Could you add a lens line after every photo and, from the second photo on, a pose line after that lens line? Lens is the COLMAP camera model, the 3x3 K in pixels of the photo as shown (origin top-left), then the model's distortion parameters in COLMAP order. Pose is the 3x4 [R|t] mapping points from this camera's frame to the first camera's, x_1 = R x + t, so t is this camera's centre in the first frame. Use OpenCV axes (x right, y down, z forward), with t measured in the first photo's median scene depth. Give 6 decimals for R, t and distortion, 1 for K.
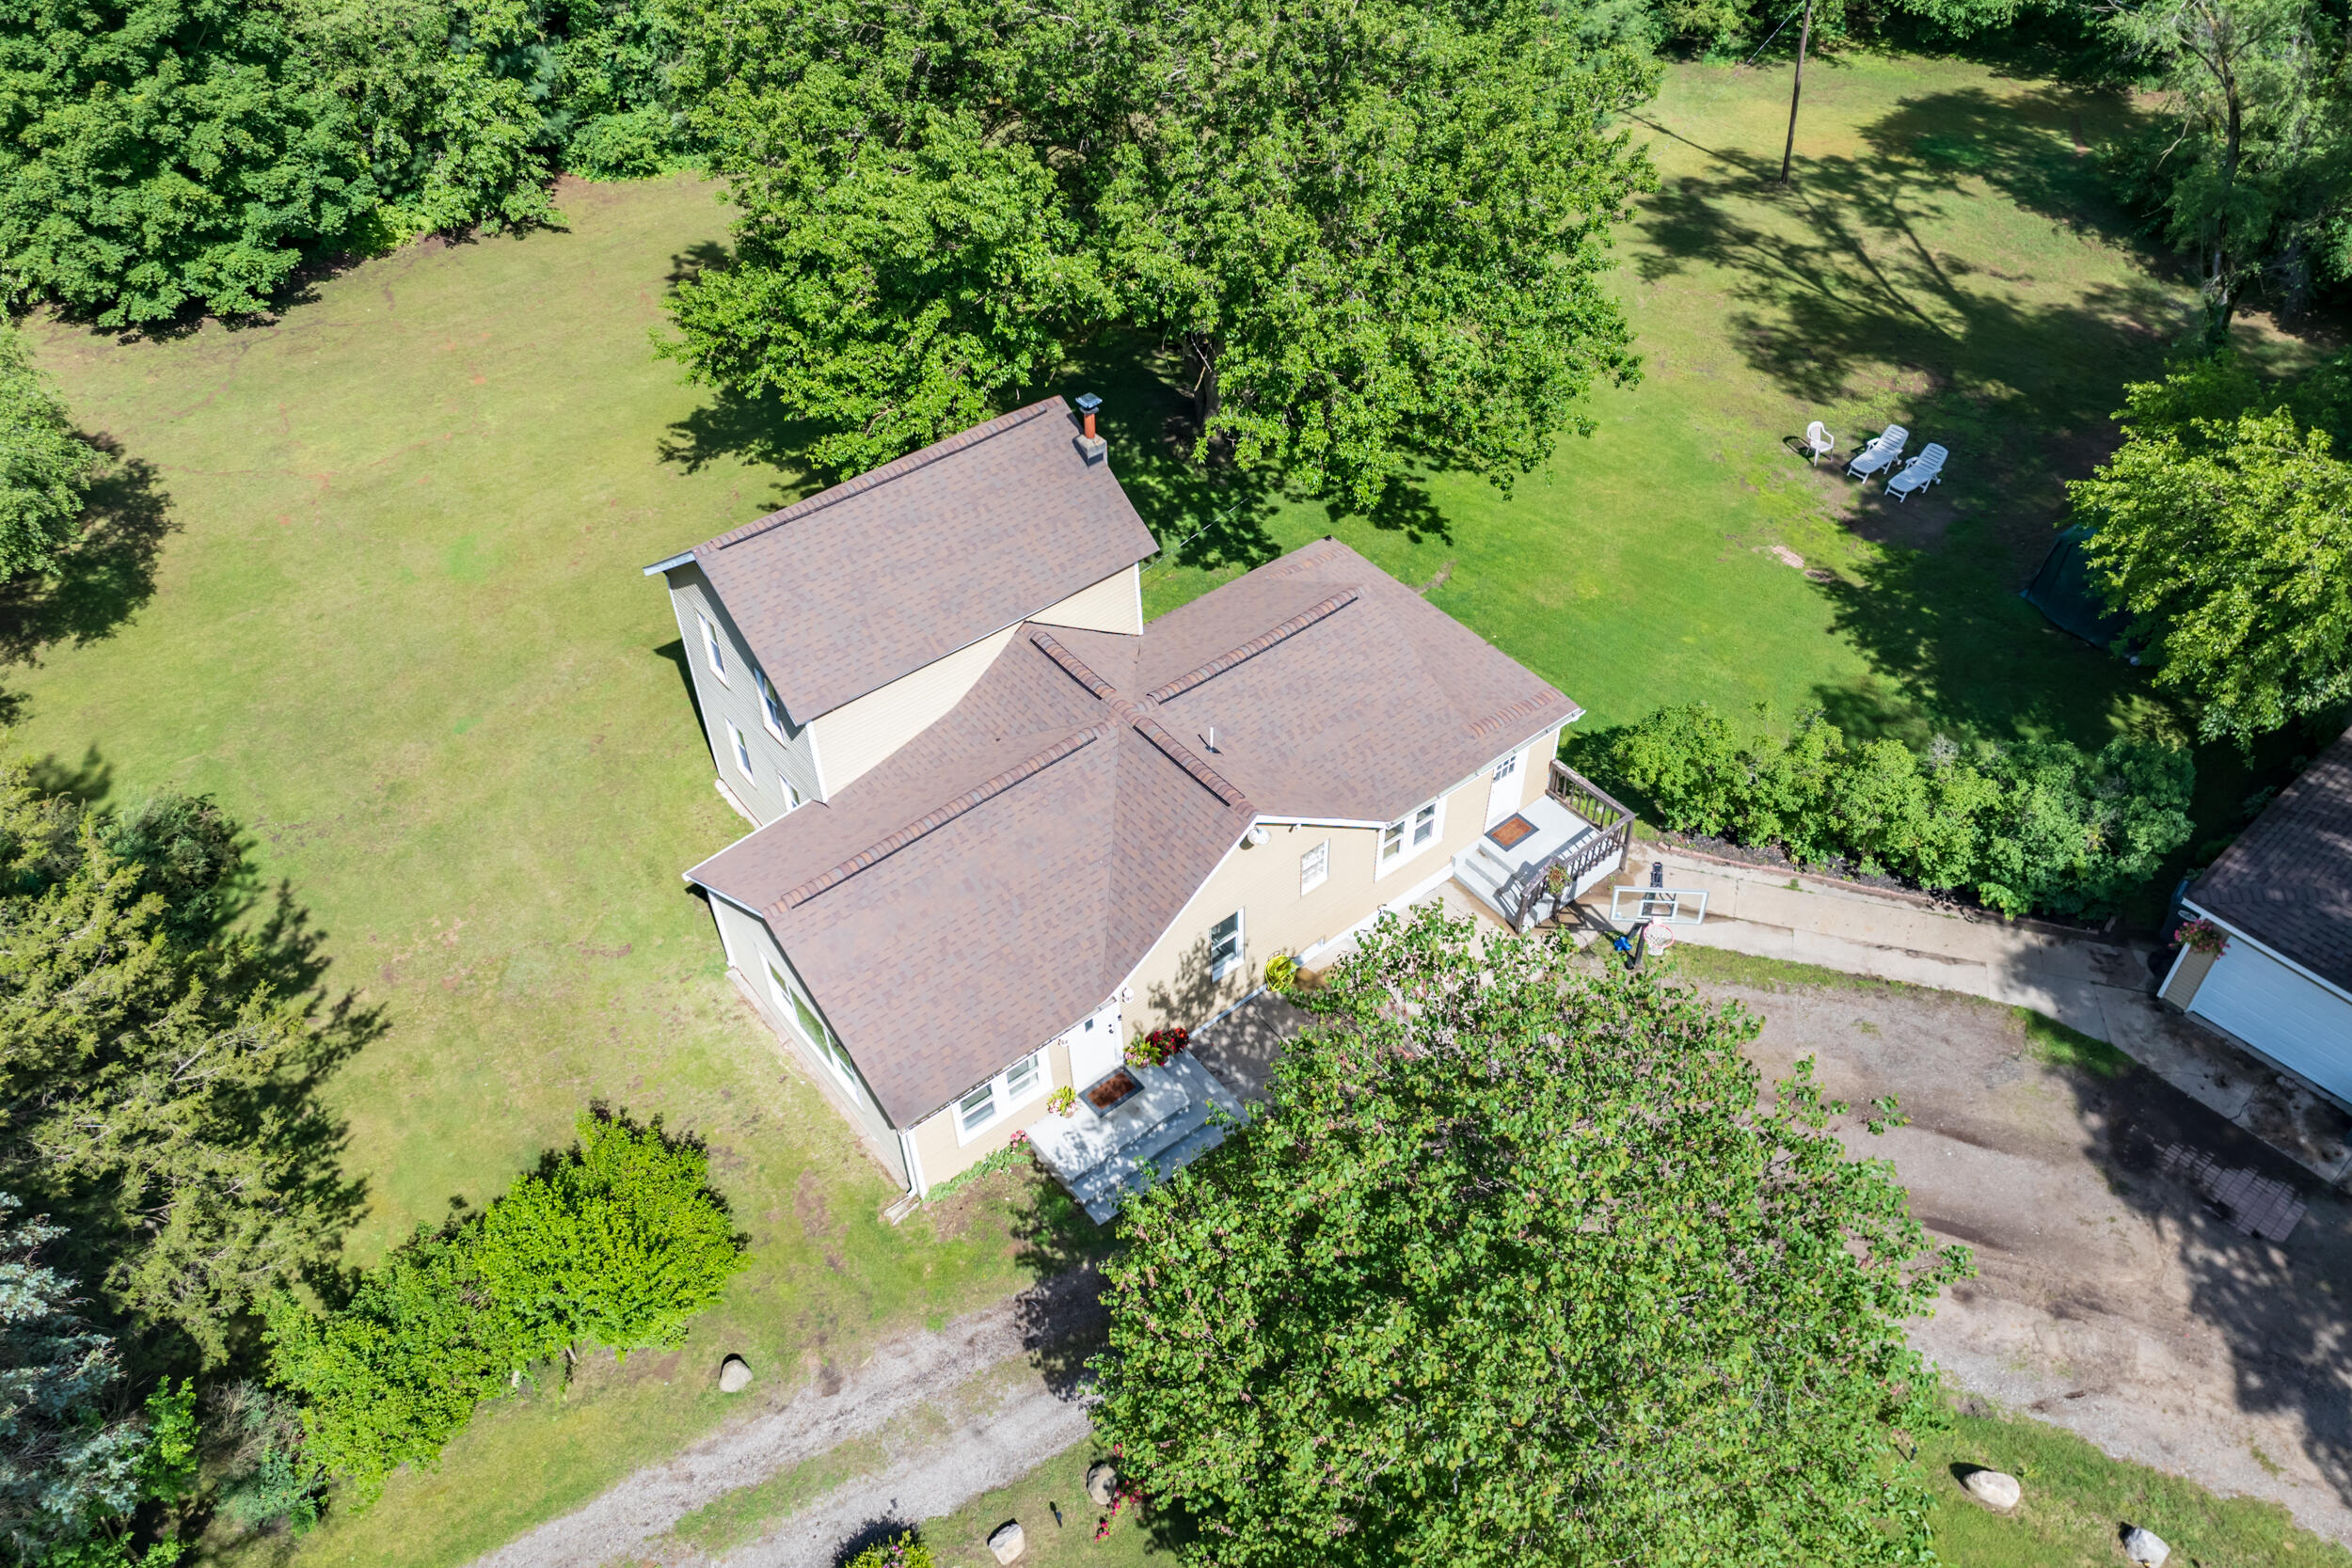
lens RADIAL K [[1638.3, 0, 1178.3], [0, 1638.3, 869.8], [0, 0, 1]] dist [0.024925, -0.000970]
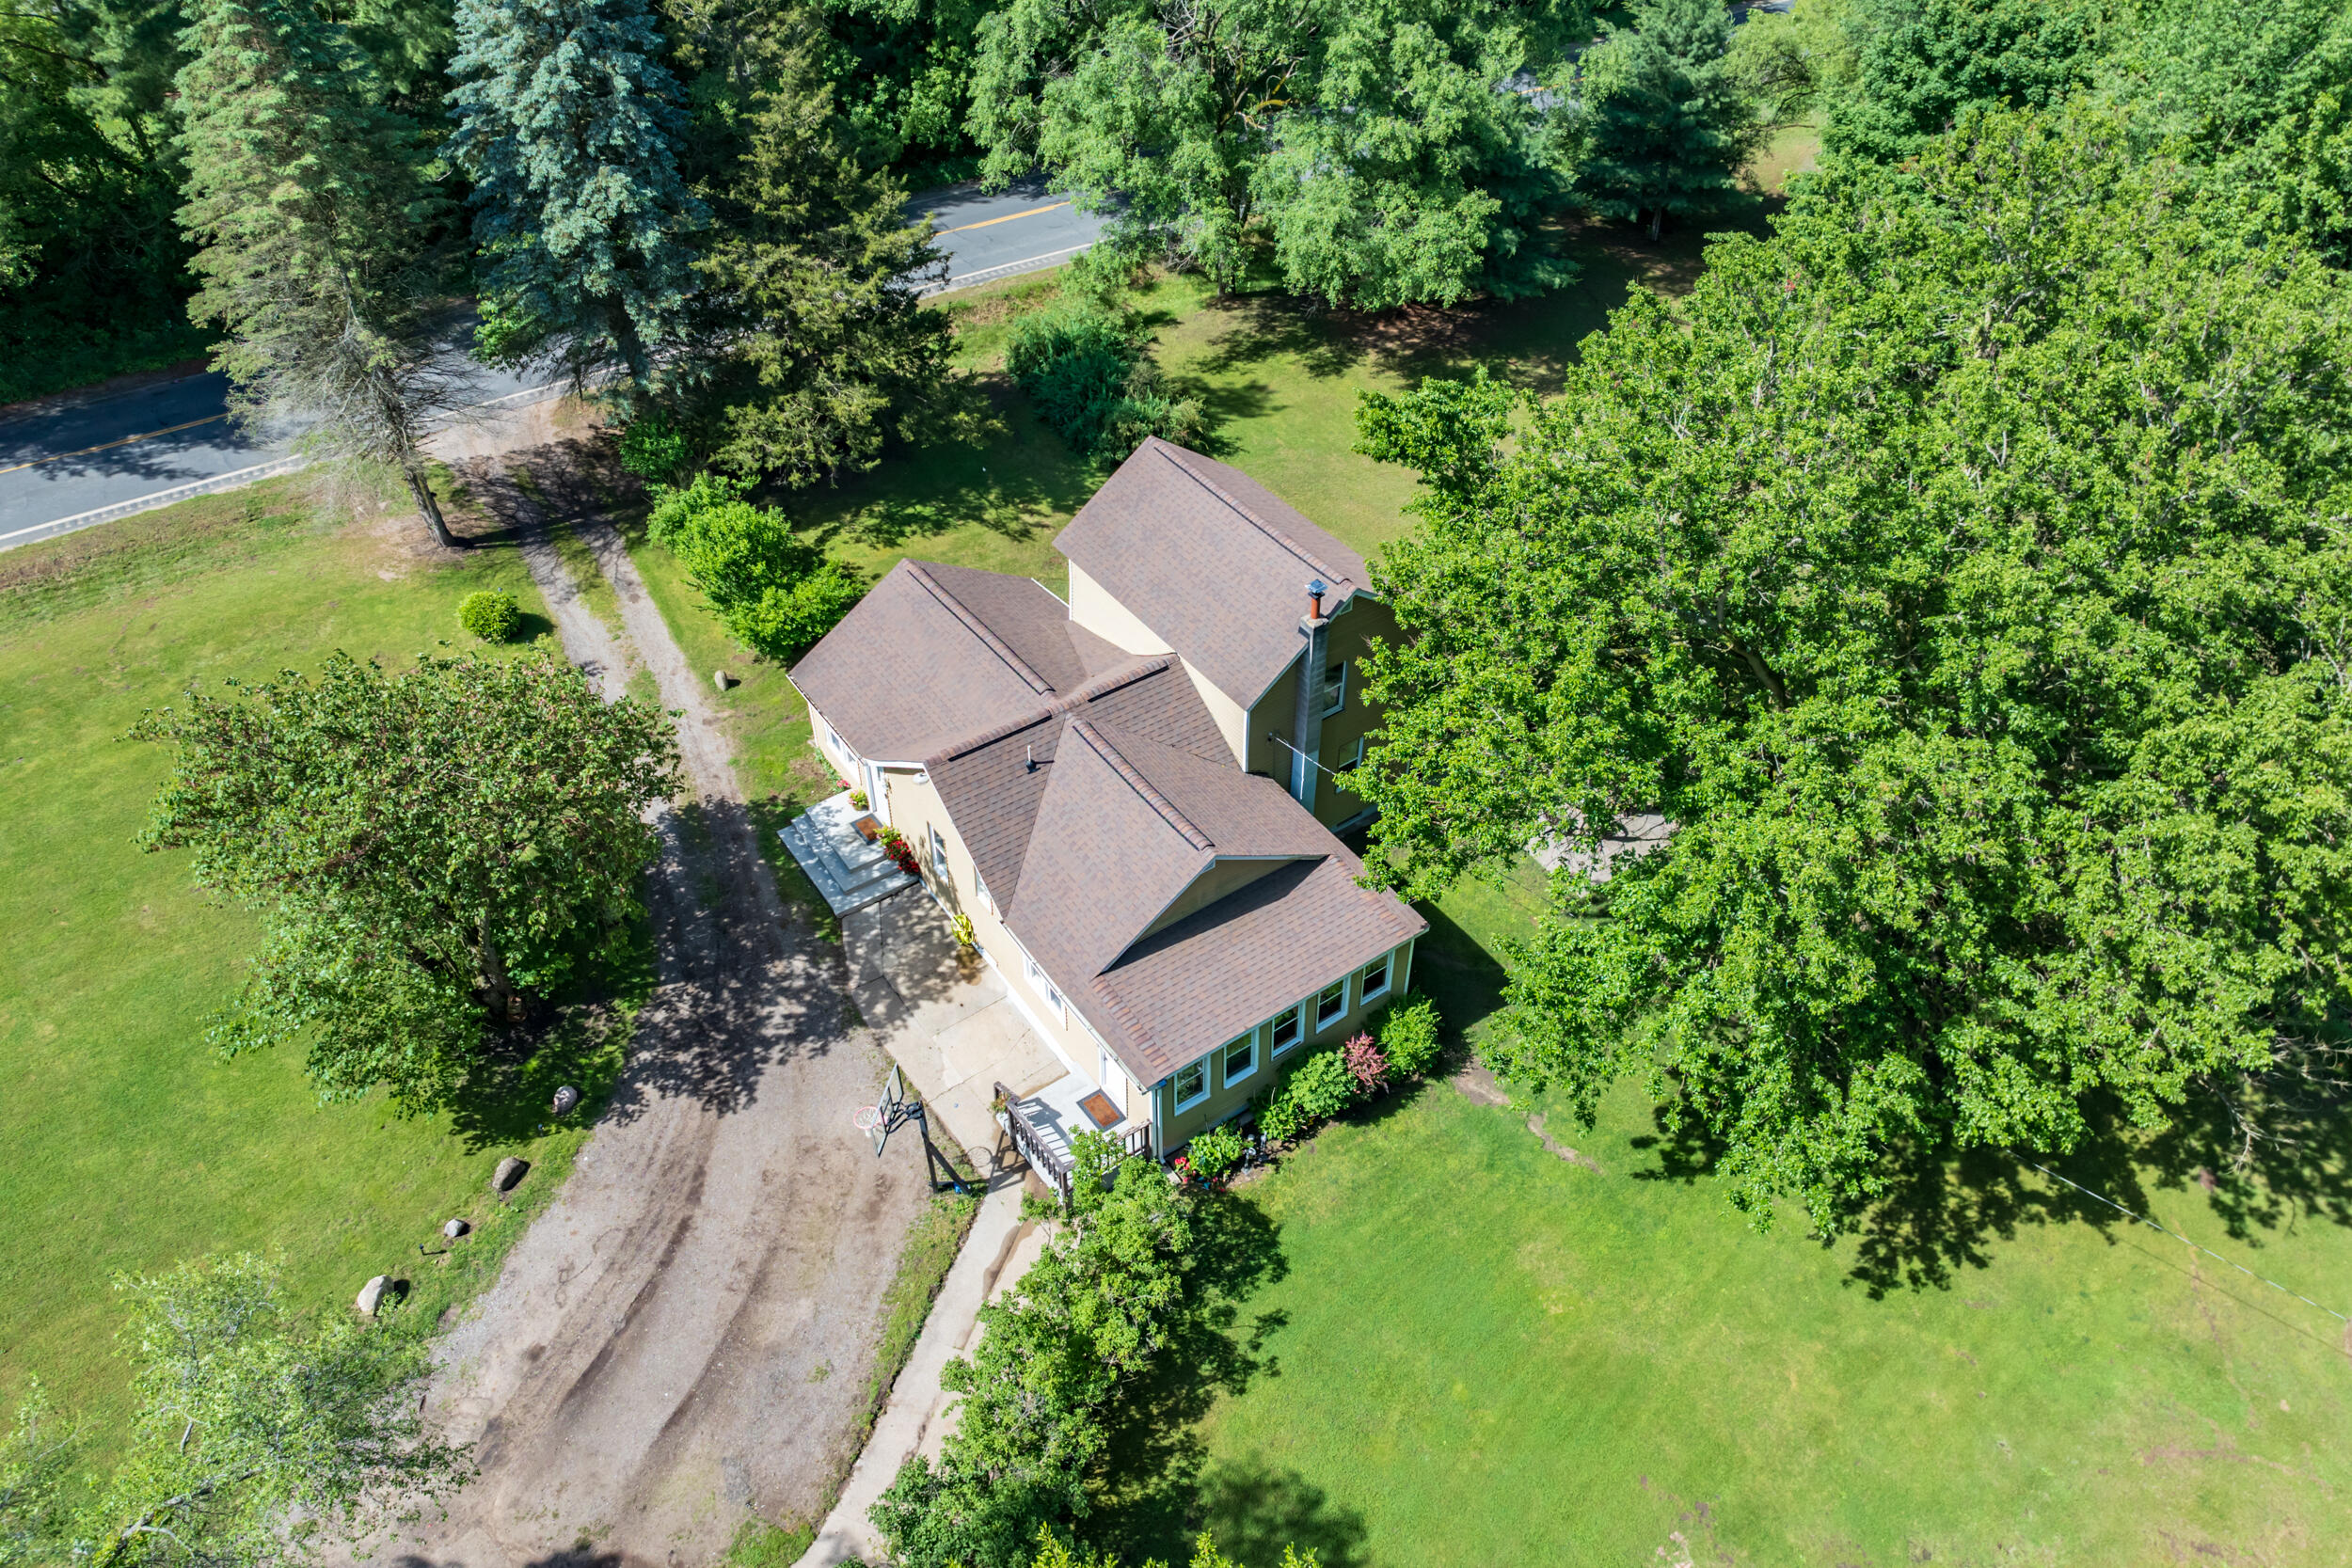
lens RADIAL K [[1638.3, 0, 1178.3], [0, 1638.3, 869.8], [0, 0, 1]] dist [0.024925, -0.000970]
pose [[-0.062577, 0.716835, -0.694429, 0.863492], [-0.733300, 0.438967, 0.519211, -0.706394], [0.677020, 0.541715, 0.498185, 0.465892]]
